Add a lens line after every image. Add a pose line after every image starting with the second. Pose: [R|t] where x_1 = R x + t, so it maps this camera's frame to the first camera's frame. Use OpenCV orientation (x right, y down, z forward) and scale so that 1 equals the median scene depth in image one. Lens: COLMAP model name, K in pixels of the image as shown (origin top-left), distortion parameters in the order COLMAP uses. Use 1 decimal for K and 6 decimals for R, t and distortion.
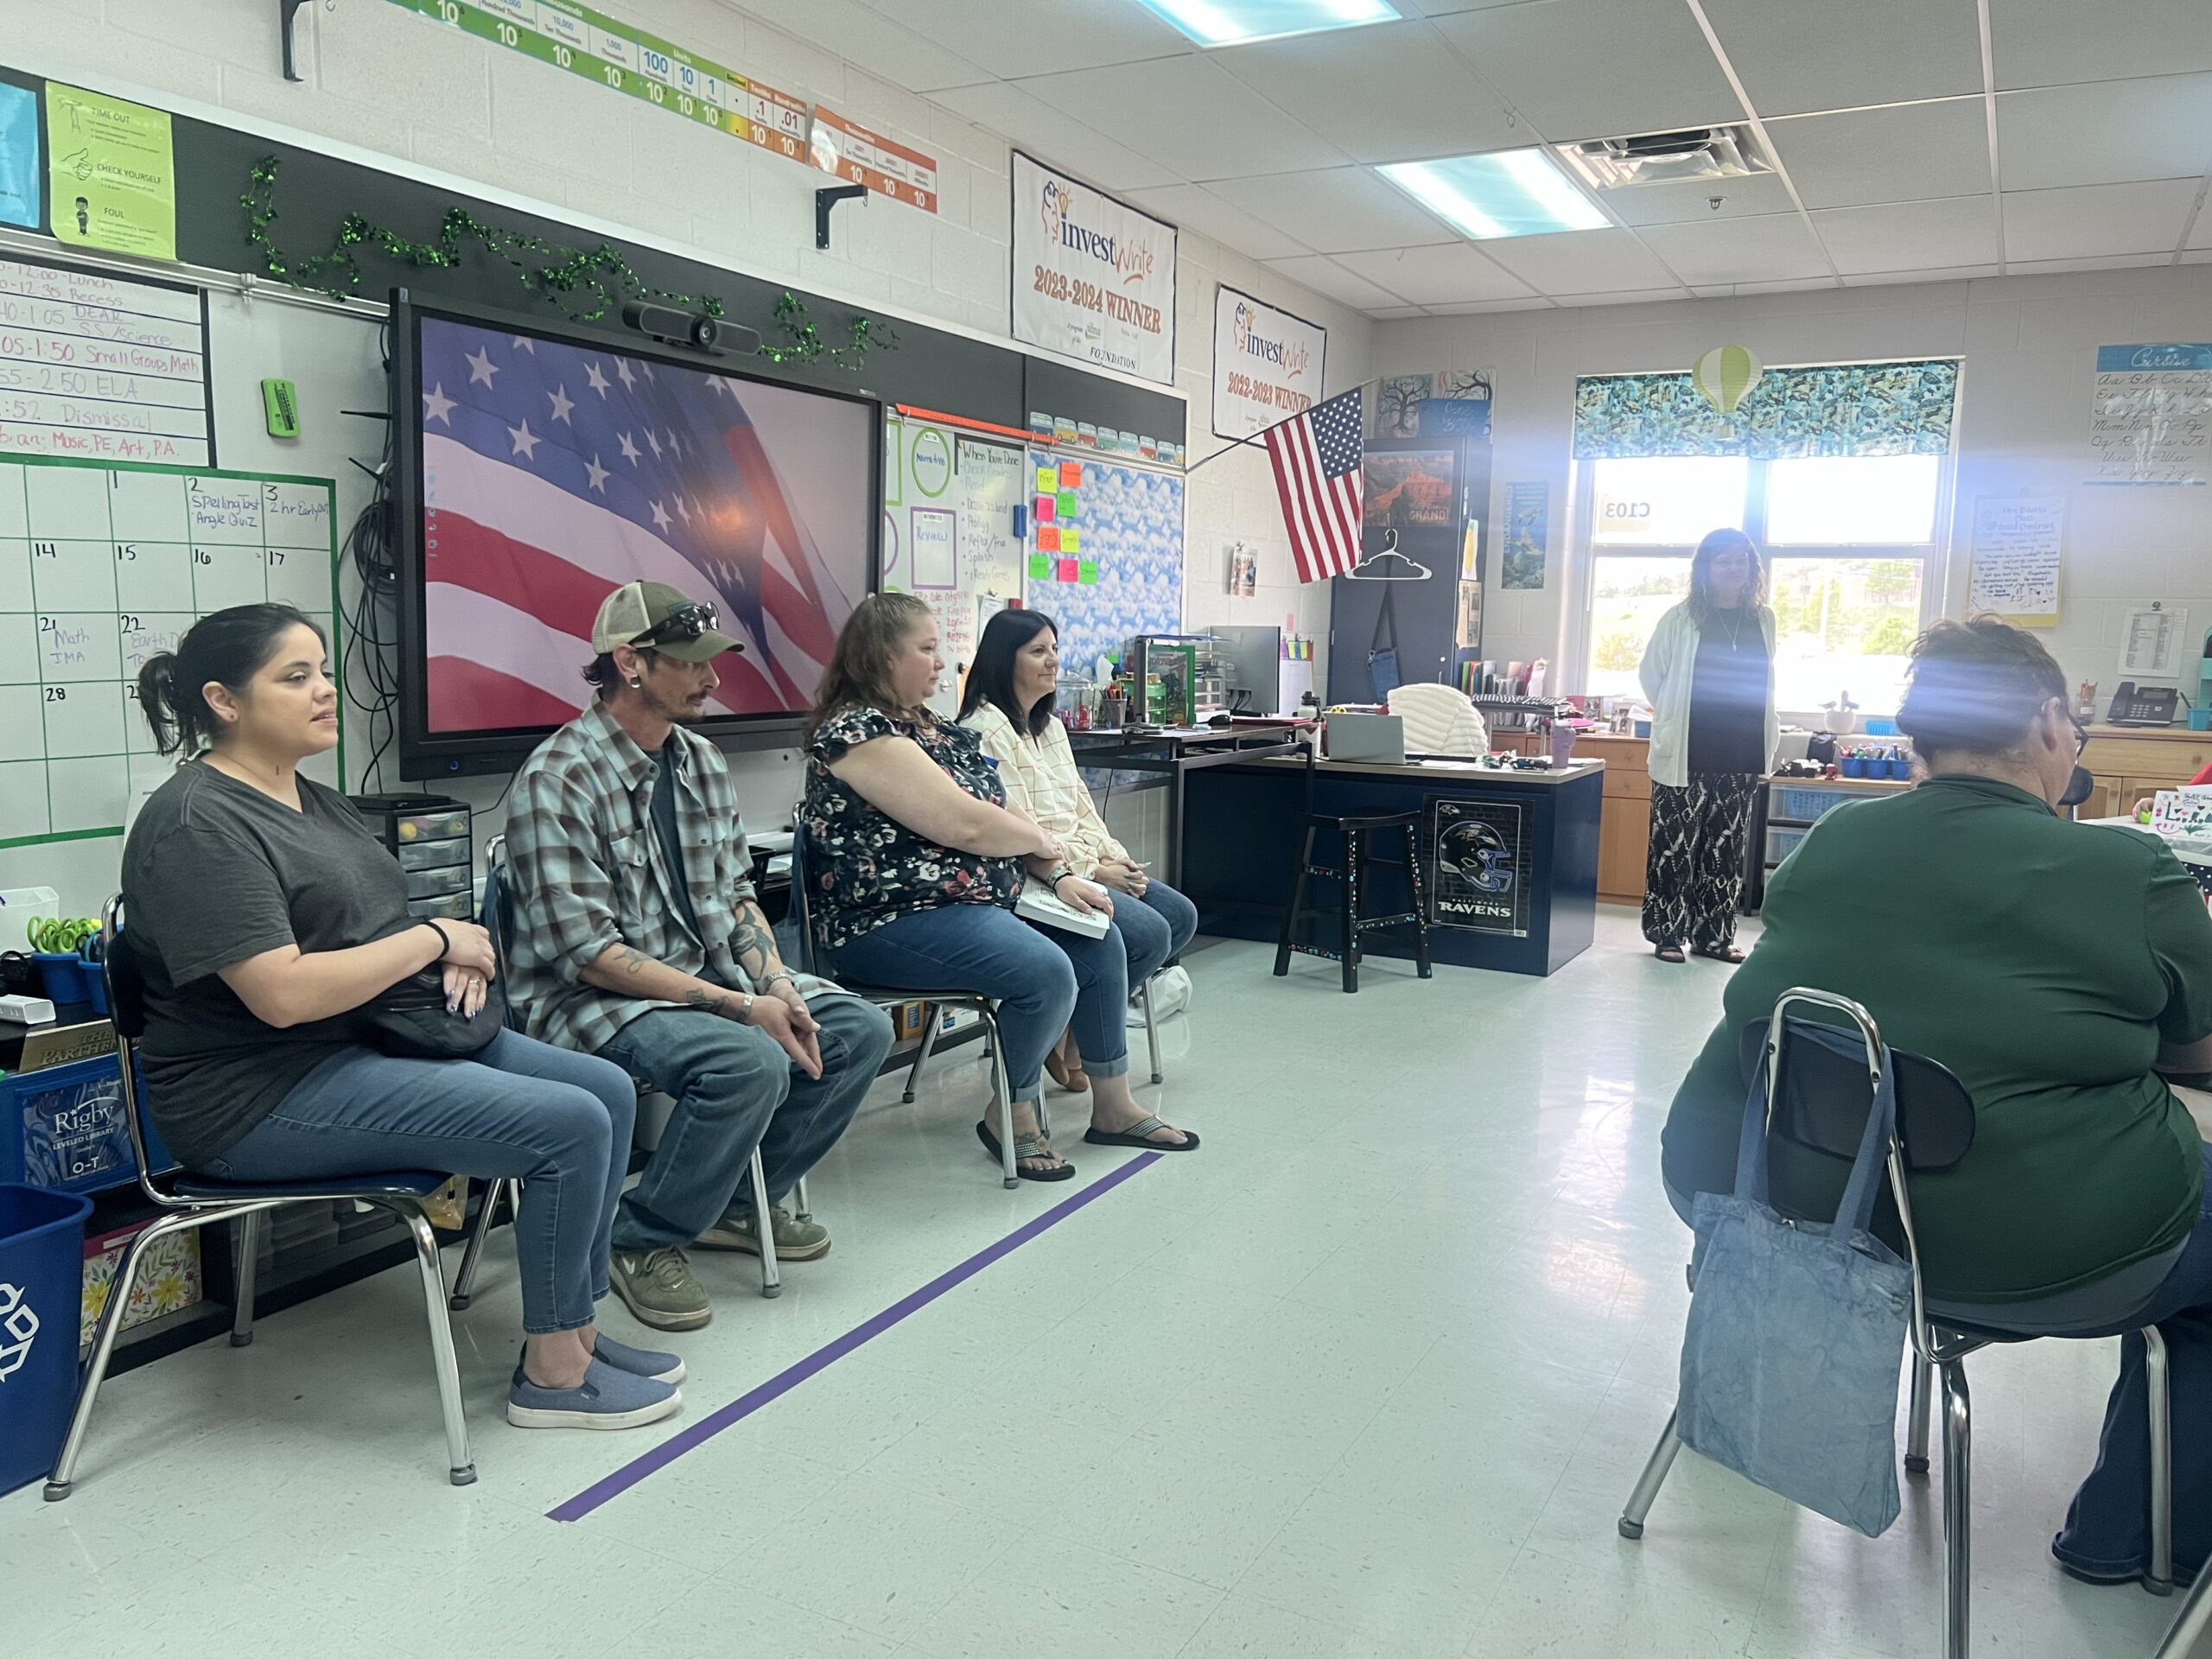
lens RADIAL K [[1655.1, 0, 1121.1], [0, 1655.1, 839.9], [0, 0, 1]] dist [0.050847, -0.058466]
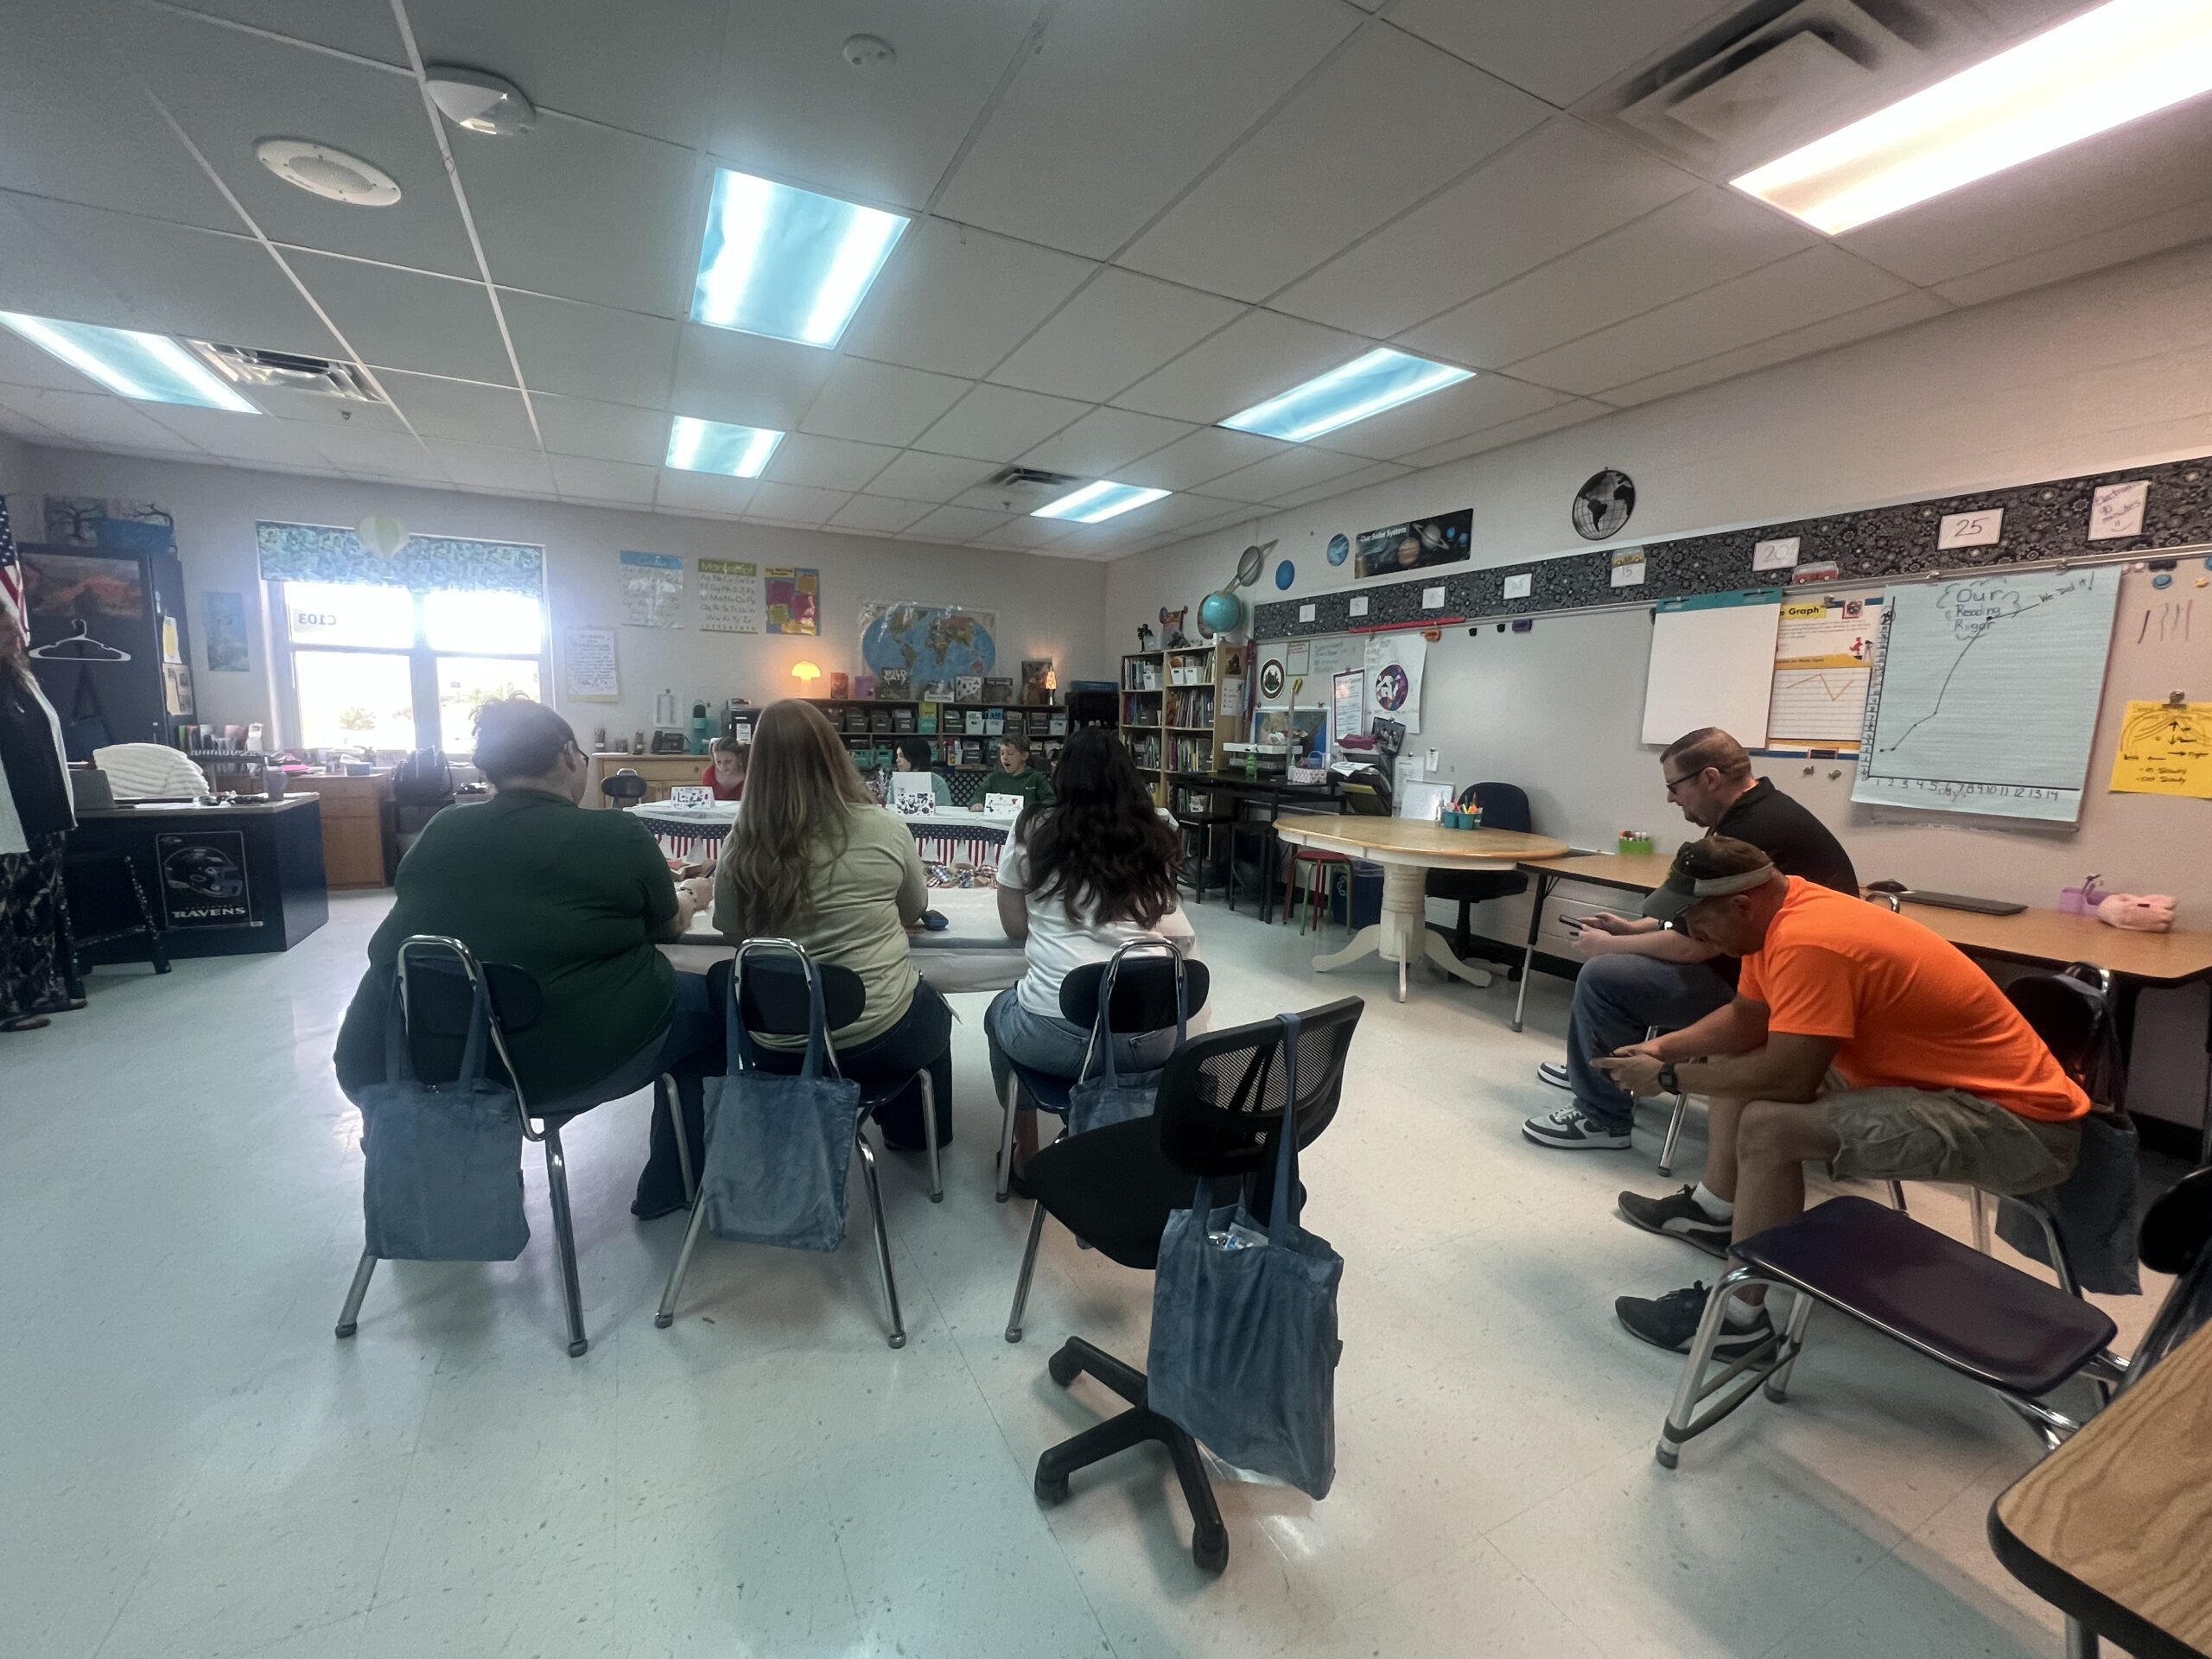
lens RADIAL K [[905.3, 0, 1103.4], [0, 905.3, 833.9], [0, 0, 1]] dist [-0.005576, 0.000148]
pose [[0.562474, -0.114833, 0.818802, 0.034022], [0.100351, 0.992469, 0.070252, 0.000393], [-0.820703, 0.042653, 0.569761, 0.003517]]
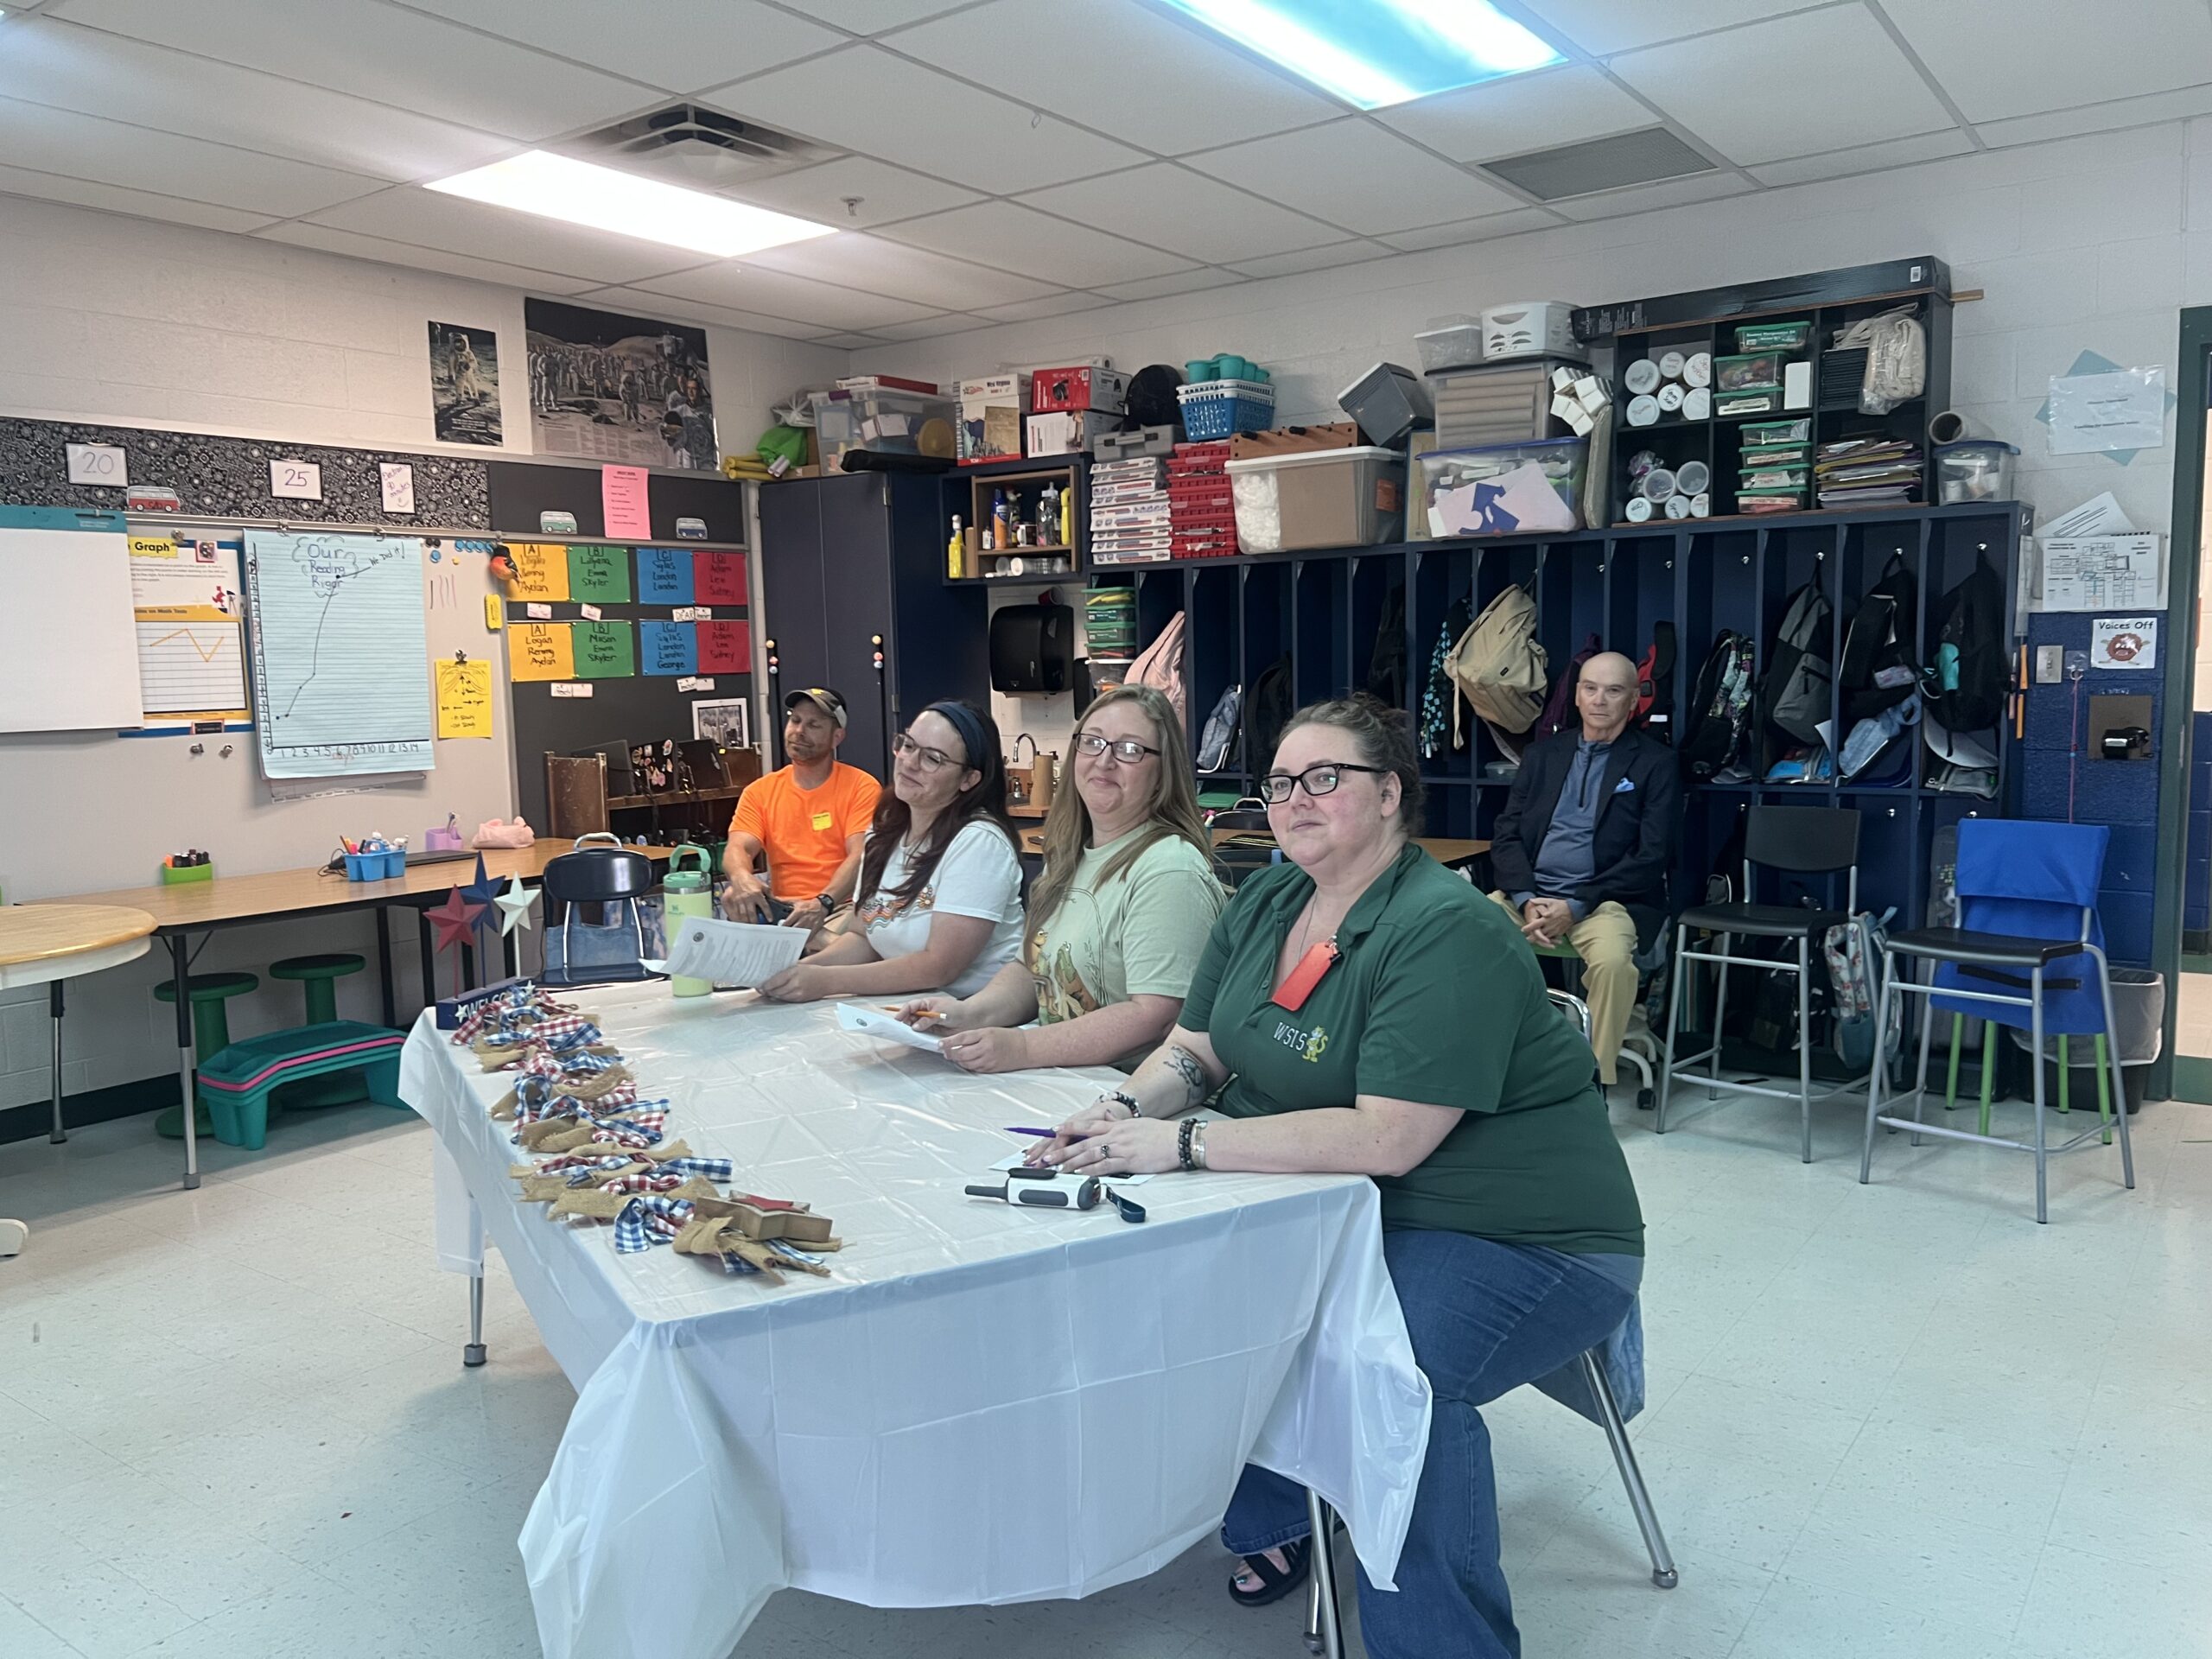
lens RADIAL K [[1655.1, 0, 1107.5], [0, 1655.1, 835.1], [0, 0, 1]] dist [0.050847, -0.058466]
pose [[-0.989764, -0.013735, 0.142054, 0.193793], [0.021161, 0.970233, 0.241246, -0.112897], [-0.141139, 0.241783, -0.960011, 0.761735]]
